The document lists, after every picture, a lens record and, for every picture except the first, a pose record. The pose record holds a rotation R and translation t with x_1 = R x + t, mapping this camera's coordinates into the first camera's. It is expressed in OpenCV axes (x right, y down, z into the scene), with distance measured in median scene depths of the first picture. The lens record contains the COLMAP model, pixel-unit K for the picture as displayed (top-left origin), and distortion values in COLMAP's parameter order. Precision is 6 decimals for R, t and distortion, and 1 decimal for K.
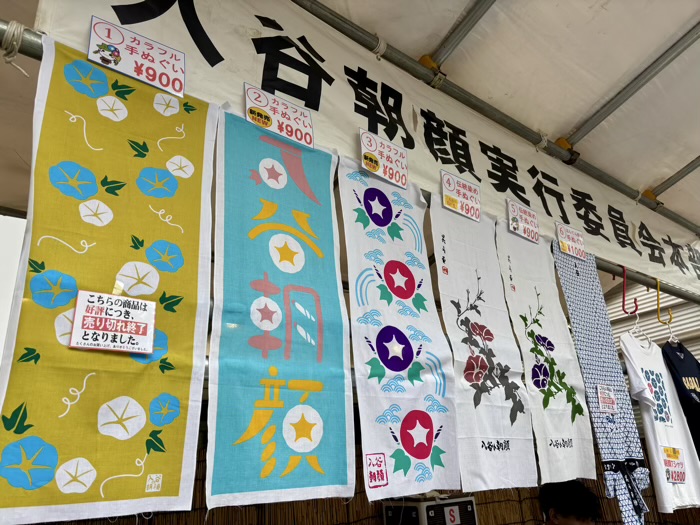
lens RADIAL K [[532.3, 0, 349.2], [0, 532.3, 262.3], [0, 0, 1]] dist [0.010515, -0.003877]
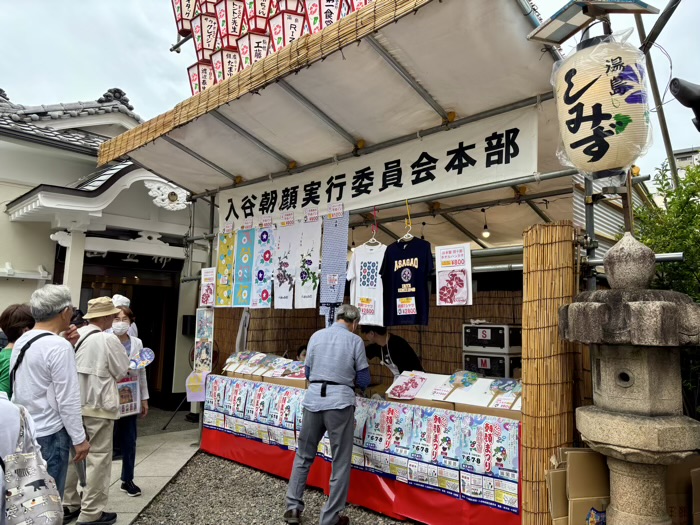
lens RADIAL K [[532.3, 0, 348.1], [0, 532.3, 262.1], [0, 0, 1]] dist [0.010515, -0.003877]
pose [[0.128328, -0.051596, -0.990389, 3.757826], [0.338847, 0.940828, -0.005108, 0.278522], [0.932049, -0.334935, 0.138218, 0.961888]]
